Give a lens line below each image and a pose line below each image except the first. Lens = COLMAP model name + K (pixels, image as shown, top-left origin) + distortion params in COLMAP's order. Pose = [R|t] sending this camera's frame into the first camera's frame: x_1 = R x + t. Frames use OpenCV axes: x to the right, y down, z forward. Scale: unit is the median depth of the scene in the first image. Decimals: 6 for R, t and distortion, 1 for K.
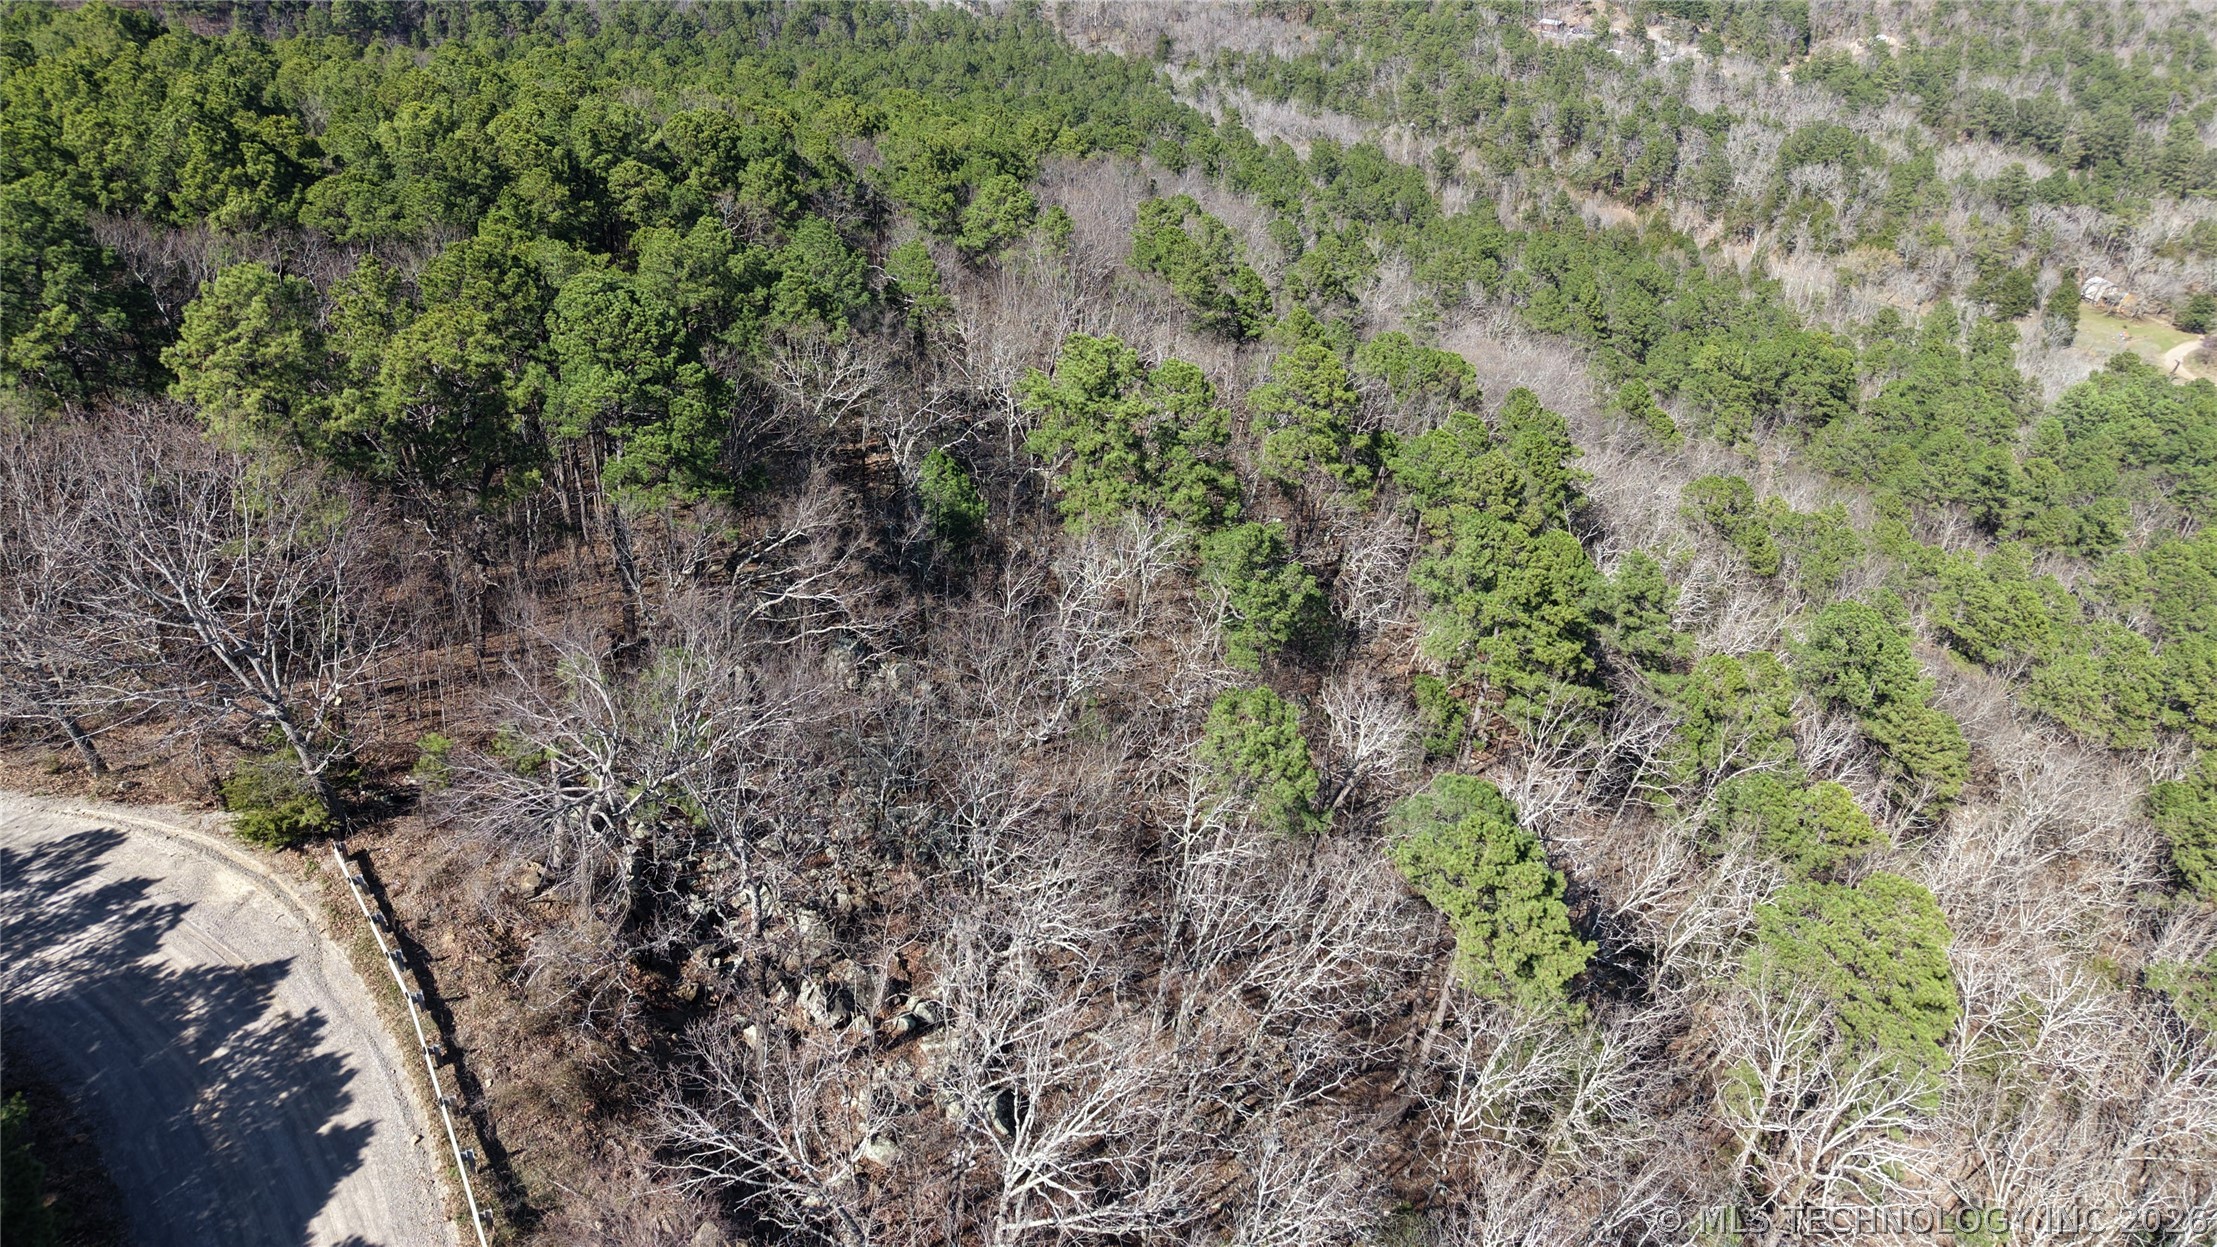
lens RADIAL K [[1482.8, 0, 1088.5], [0, 1482.8, 613.7], [0, 0, 1]] dist [0.024919, -0.024984]
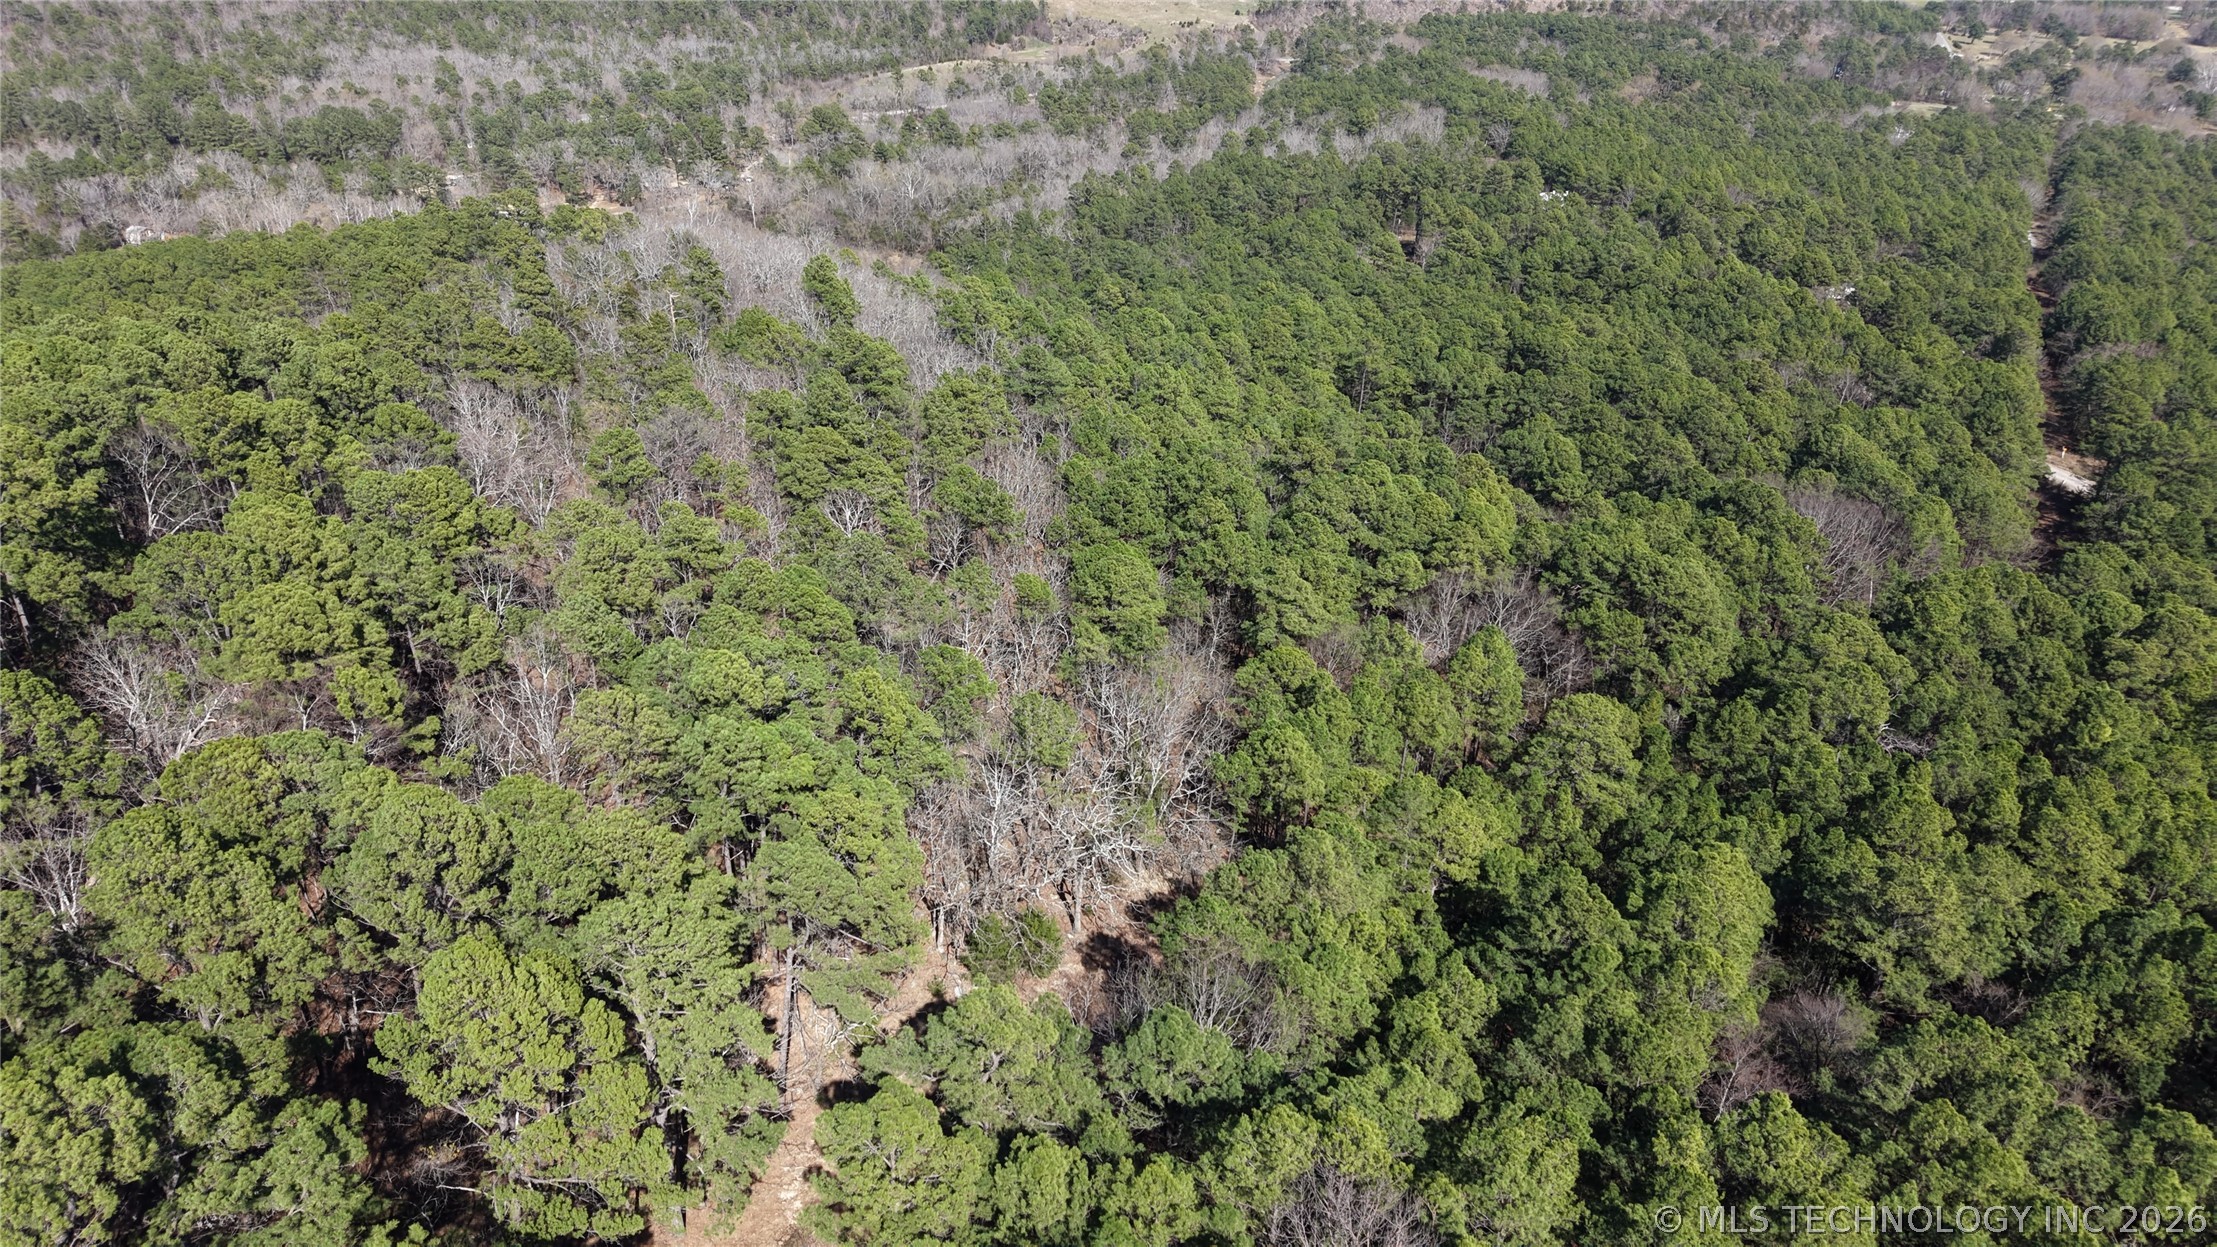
lens RADIAL K [[1482.8, 0, 1108.2], [0, 1482.8, 623.6], [0, 0, 1]] dist [0.024919, -0.024984]
pose [[0.586262, -0.403461, 0.702507, 0.140237], [0.422027, 0.892304, 0.160272, 0.172593], [-0.691513, 0.202515, 0.693395, -0.269702]]
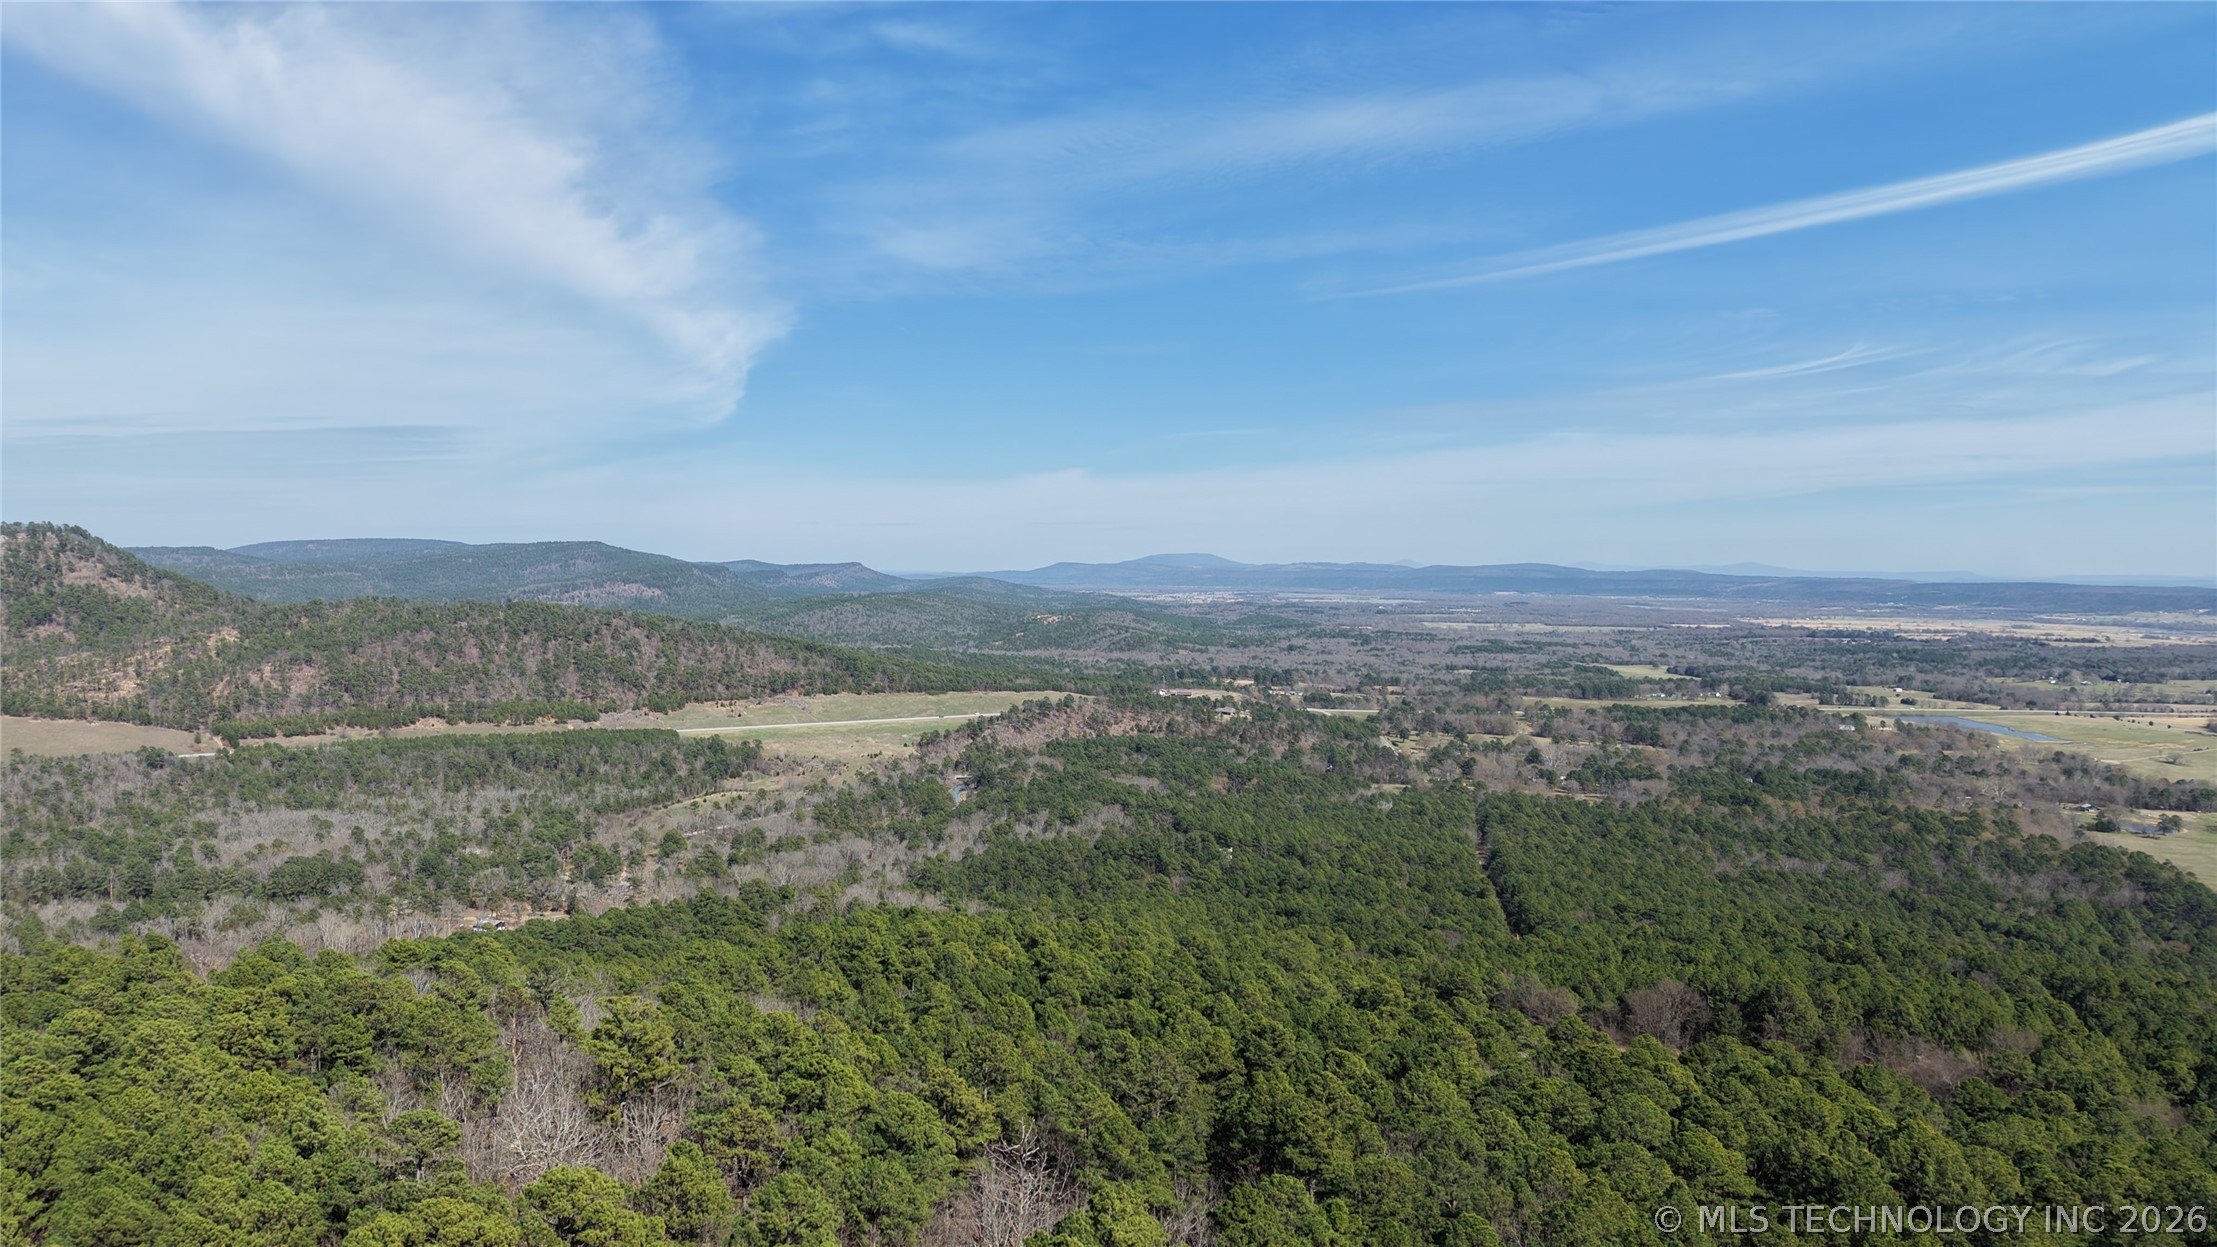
lens RADIAL K [[1482.8, 0, 1093.5], [0, 1482.8, 606.9], [0, 0, 1]] dist [0.024919, -0.024984]
pose [[0.316881, -0.050985, 0.947094, -0.417110], [0.497235, 0.859262, -0.120109, 0.102048], [-0.807678, 0.508989, 0.297635, -0.353245]]
